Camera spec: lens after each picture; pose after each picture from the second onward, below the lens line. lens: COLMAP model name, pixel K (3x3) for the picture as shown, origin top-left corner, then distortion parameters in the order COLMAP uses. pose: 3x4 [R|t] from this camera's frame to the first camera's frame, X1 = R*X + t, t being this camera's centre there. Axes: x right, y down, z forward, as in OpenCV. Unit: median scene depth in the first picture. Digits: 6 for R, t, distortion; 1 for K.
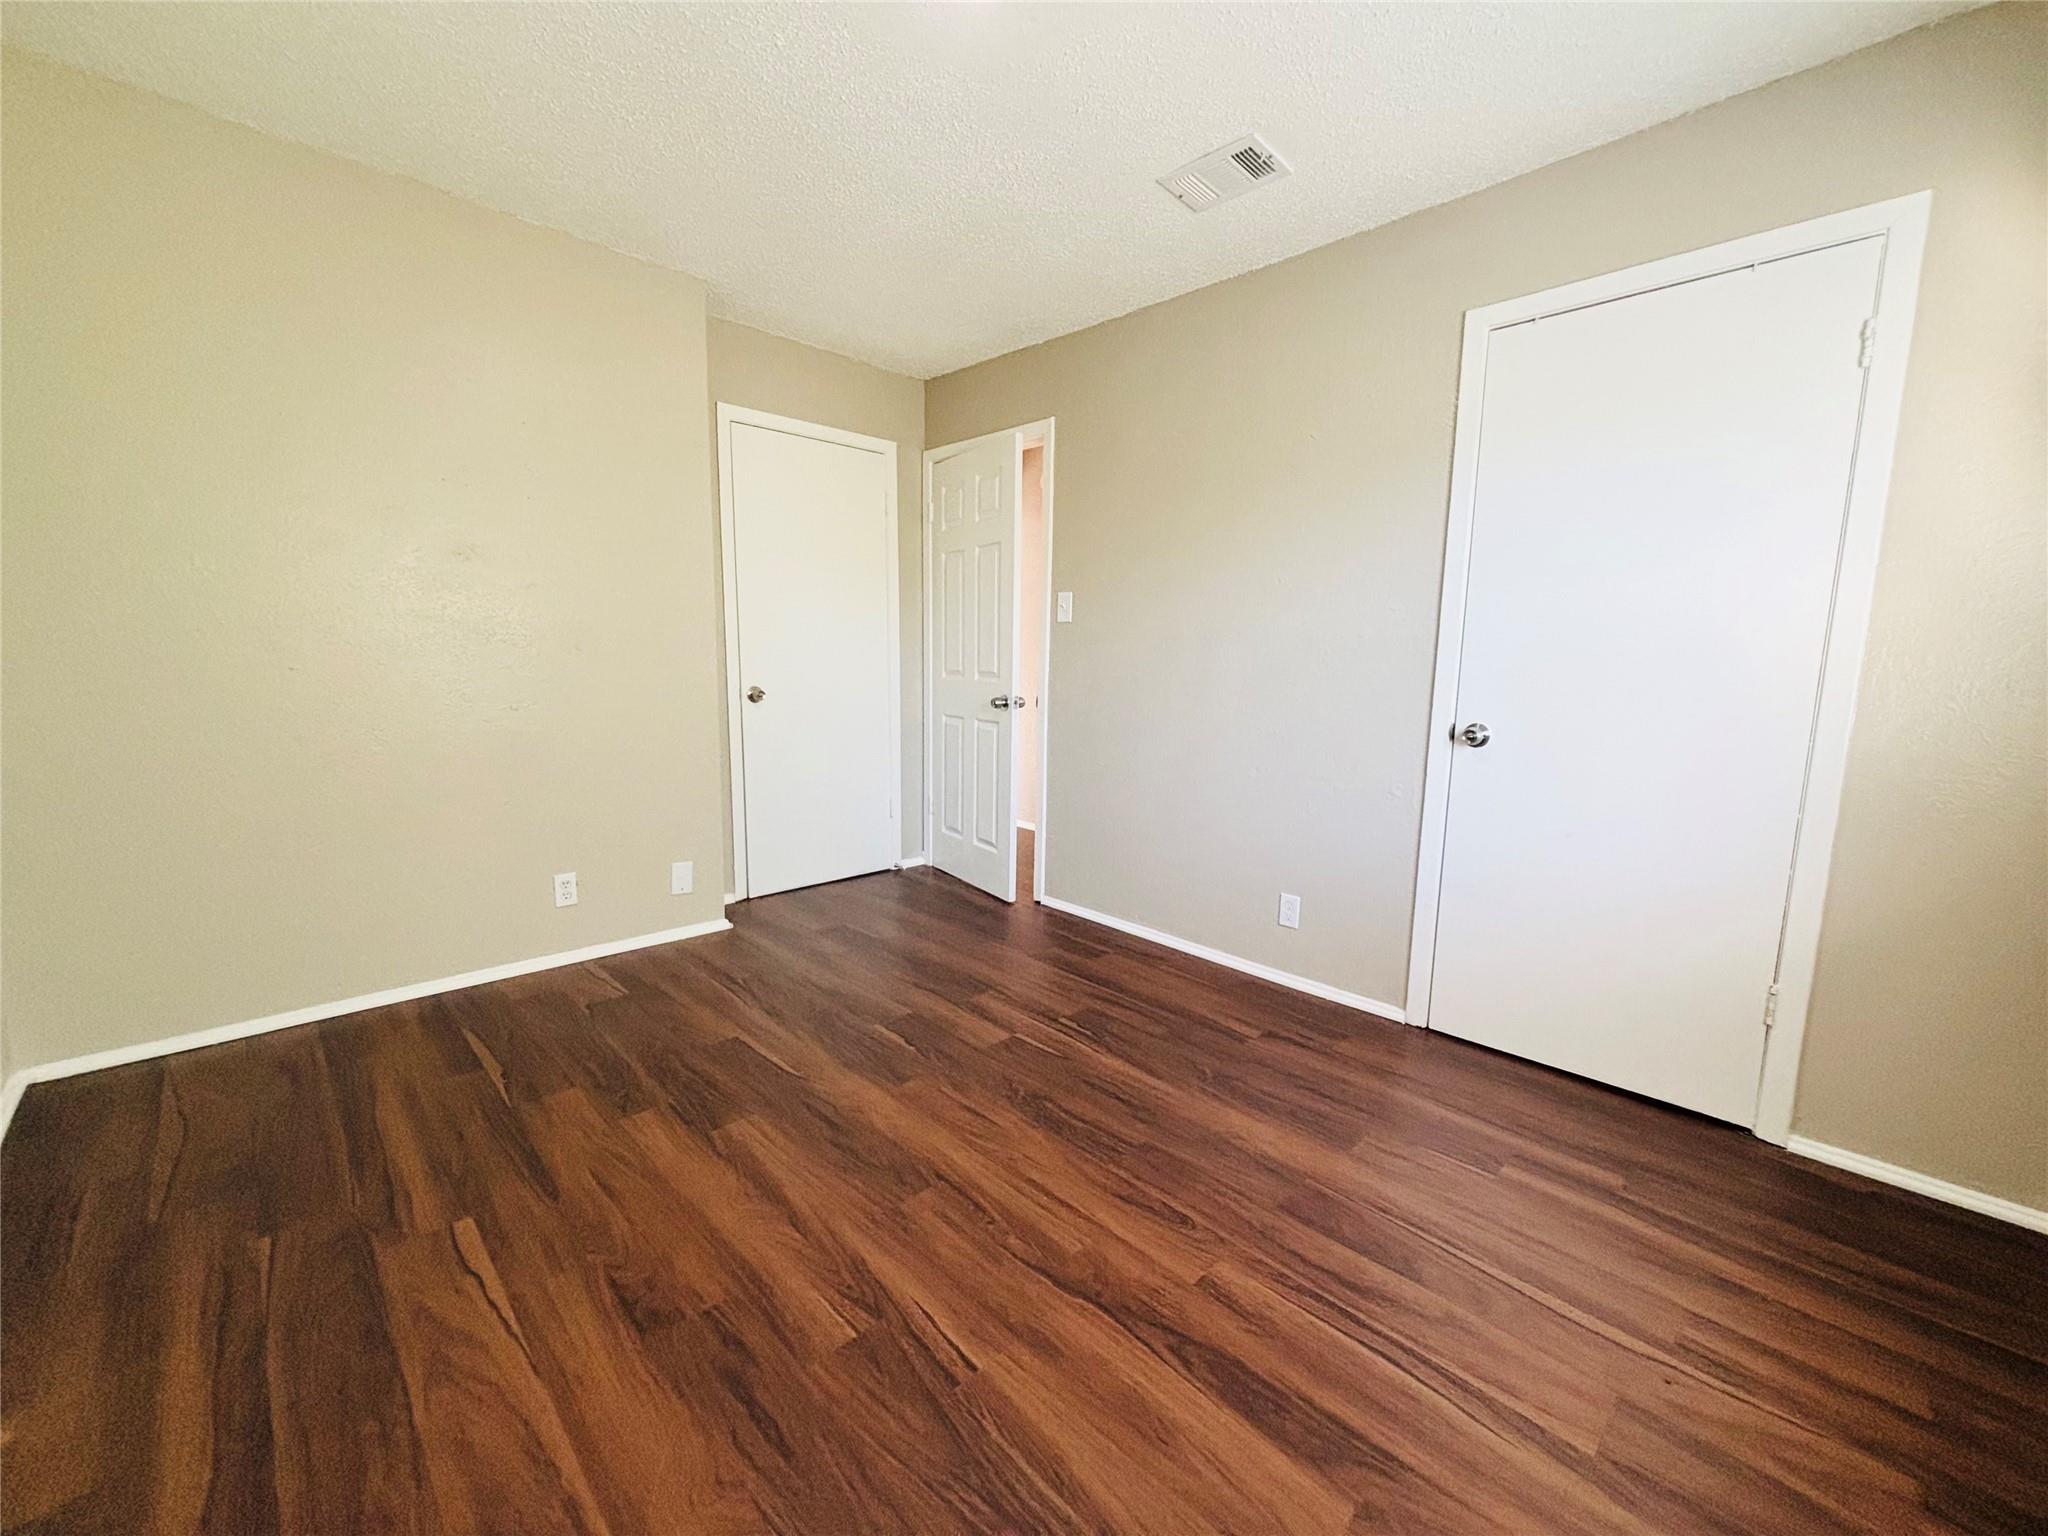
lens RADIAL K [[821.6, 0, 1024.0], [0, 821.6, 768.0], [0, 0, 1]] dist [-0.000076, -0.000263]
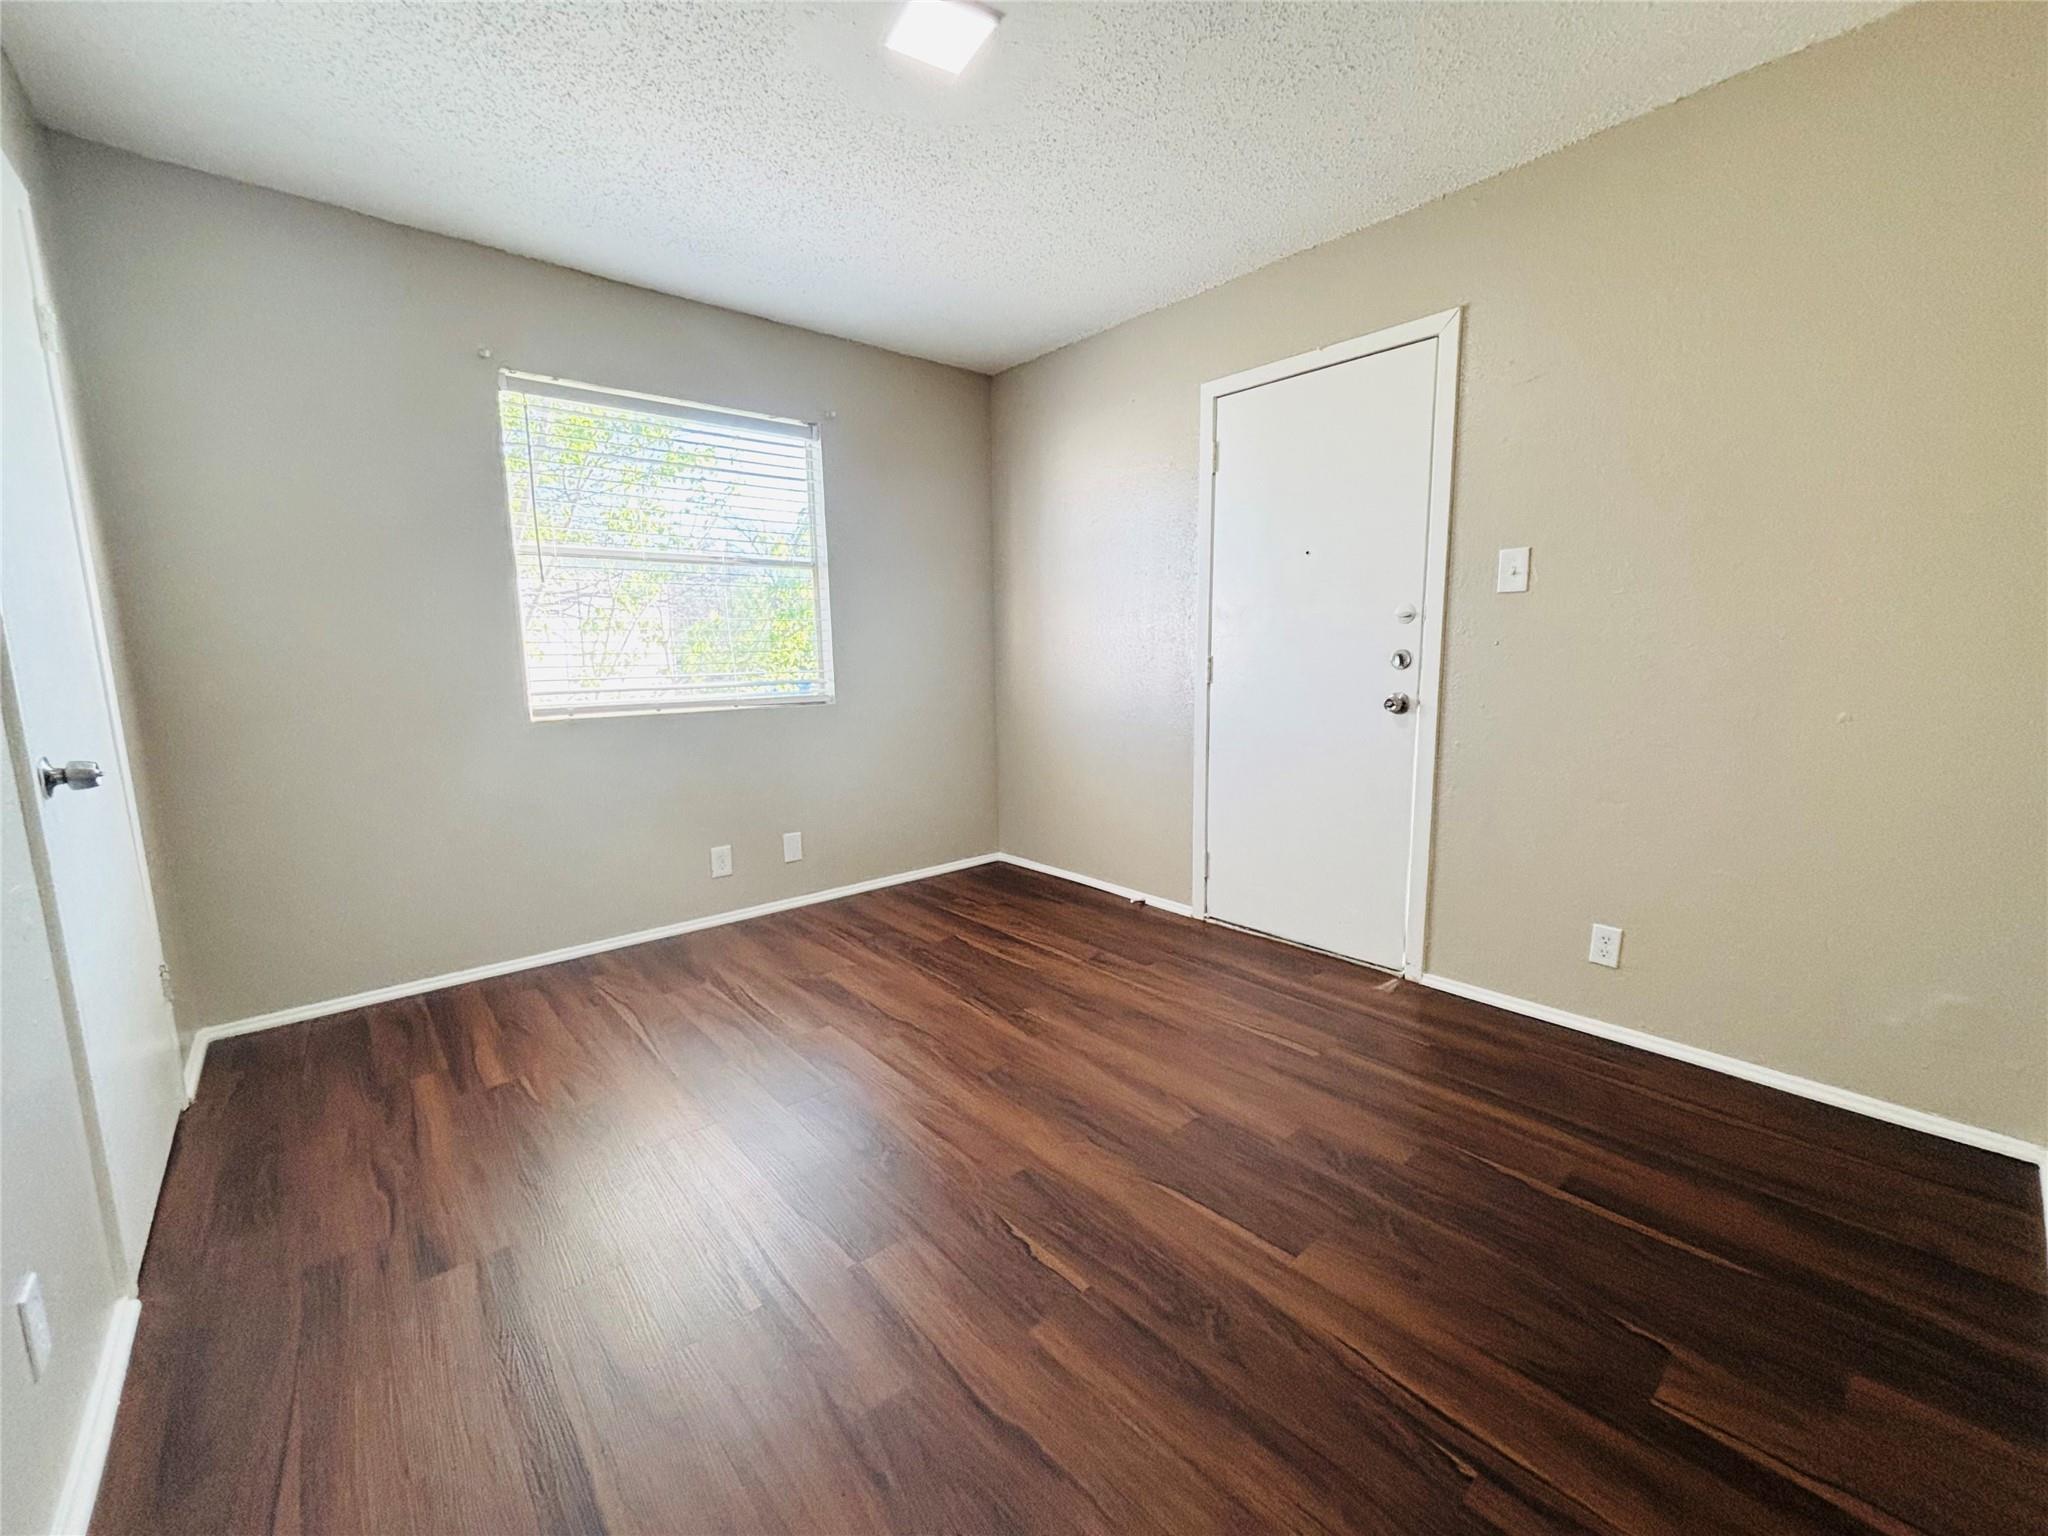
lens RADIAL K [[821.6, 0, 1024.0], [0, 821.6, 768.0], [0, 0, 1]] dist [-0.000076, -0.000263]
pose [[-0.998617, -0.010340, 0.051549, -0.249641], [0.005106, 0.956765, 0.290818, -0.330356], [-0.052328, 0.290678, -0.955389, 2.234580]]
